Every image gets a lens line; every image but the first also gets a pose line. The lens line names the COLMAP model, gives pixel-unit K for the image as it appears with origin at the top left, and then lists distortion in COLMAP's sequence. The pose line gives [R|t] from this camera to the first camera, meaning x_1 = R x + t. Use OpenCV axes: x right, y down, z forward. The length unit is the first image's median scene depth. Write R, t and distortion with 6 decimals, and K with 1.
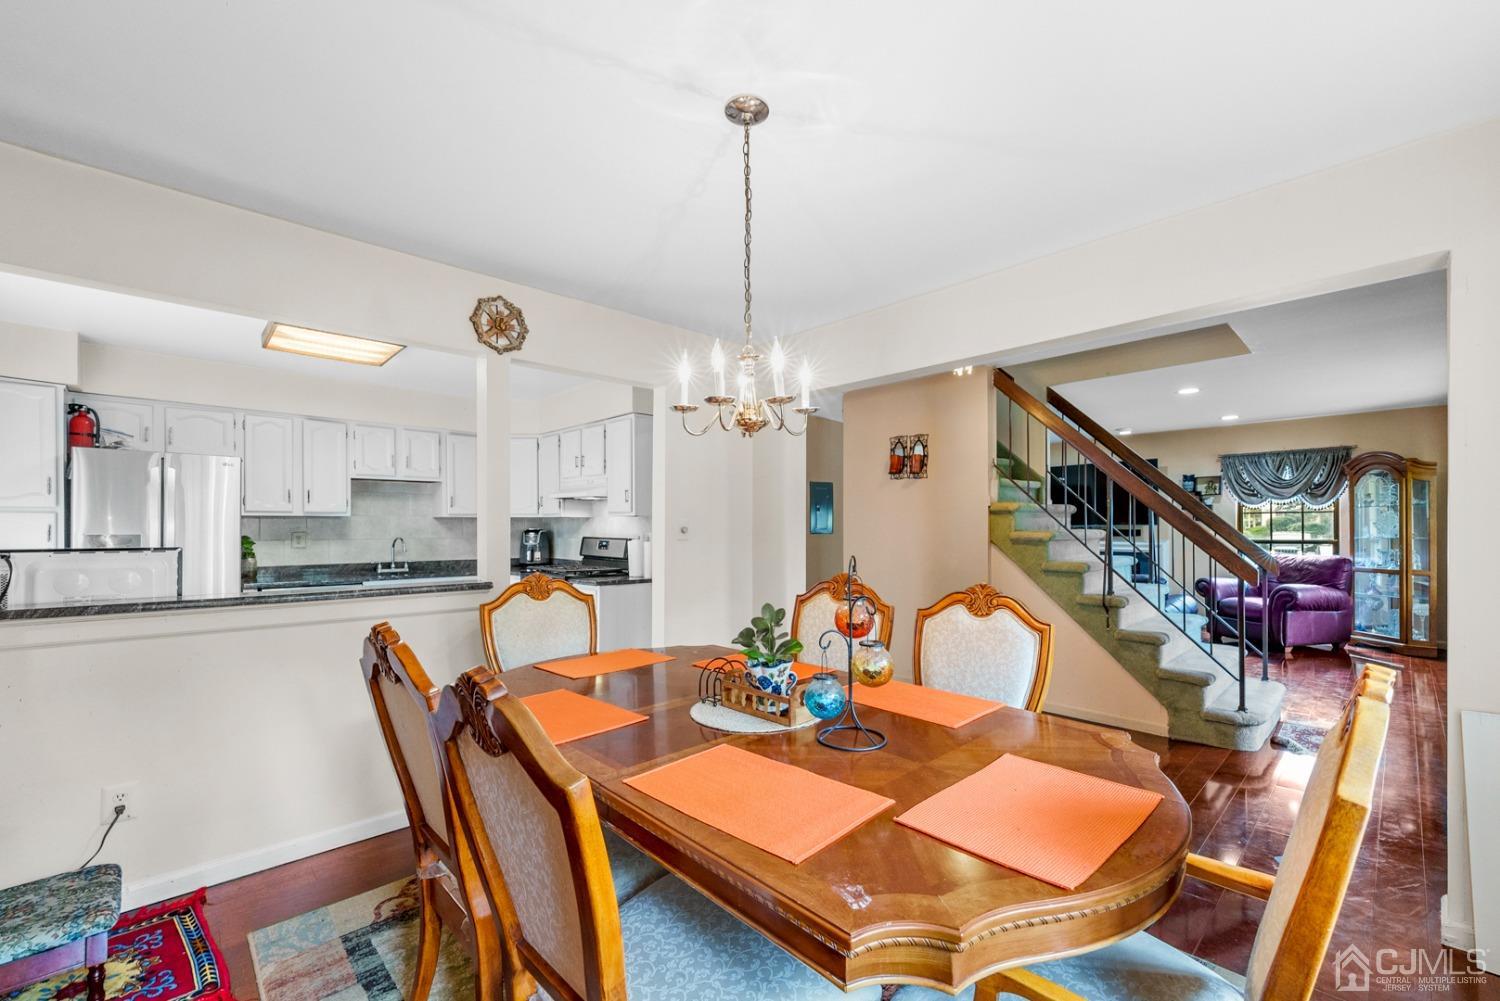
lens RADIAL K [[613.2, 0, 752.1], [0, 613.2, 528.9], [0, 0, 1]] dist [-0.001460, -0.000927]
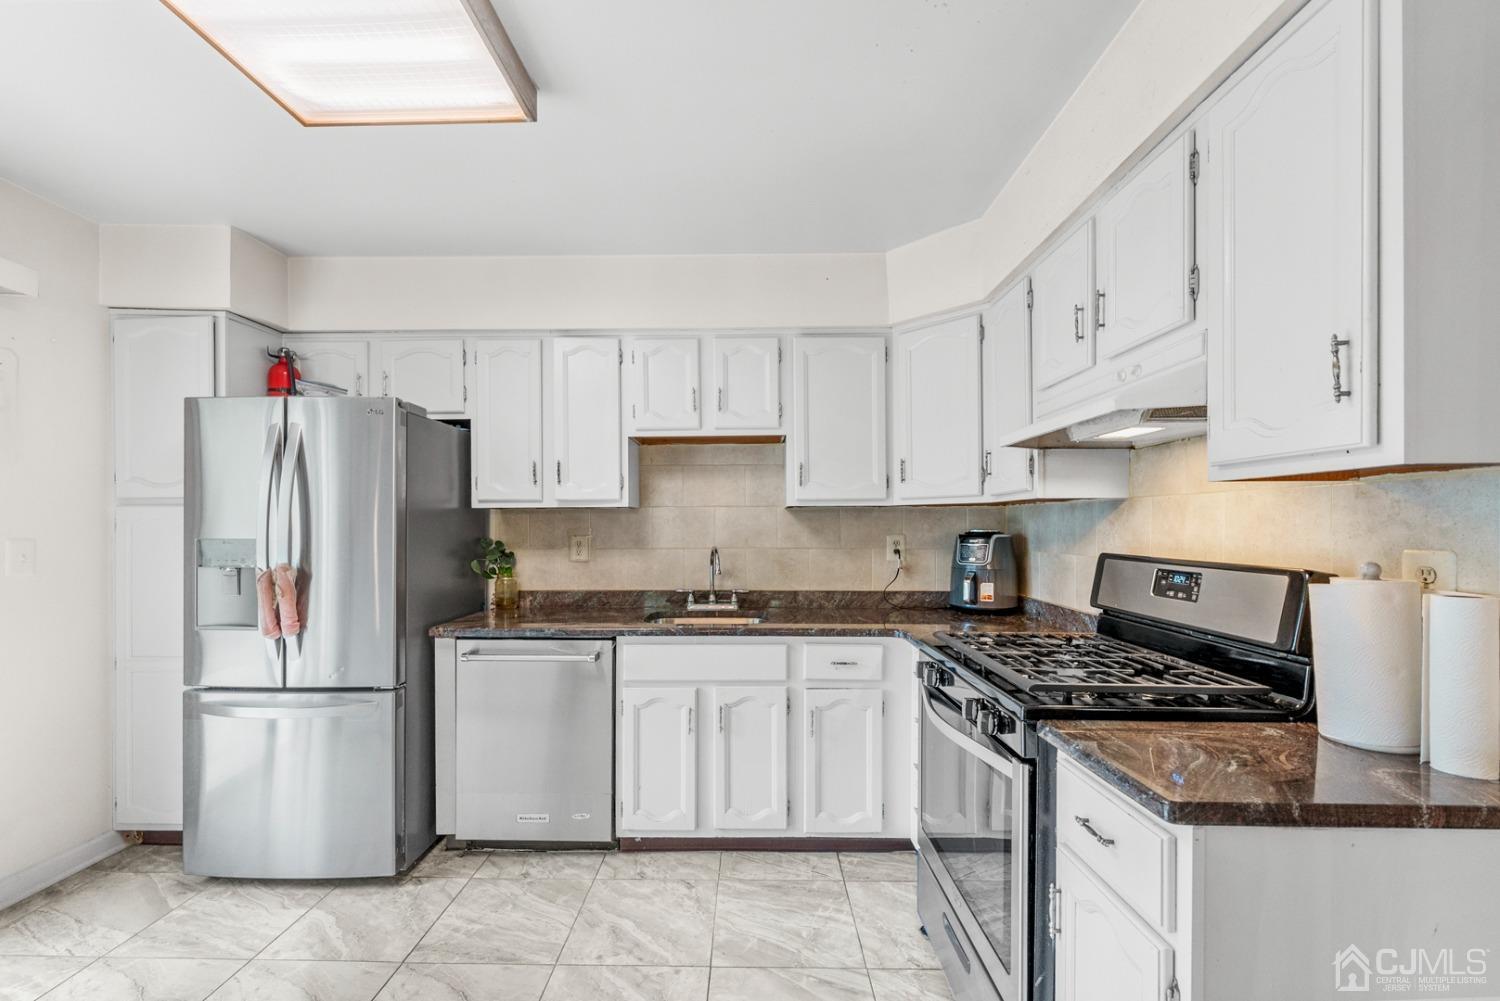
lens RADIAL K [[613.2, 0, 743.4], [0, 613.2, 532.3], [0, 0, 1]] dist [-0.001460, -0.000927]
pose [[0.695083, 0.003940, -0.718919, -0.172370], [-0.001218, 0.999990, 0.004303, -0.000410], [0.718929, -0.002115, 0.695080, 0.632285]]
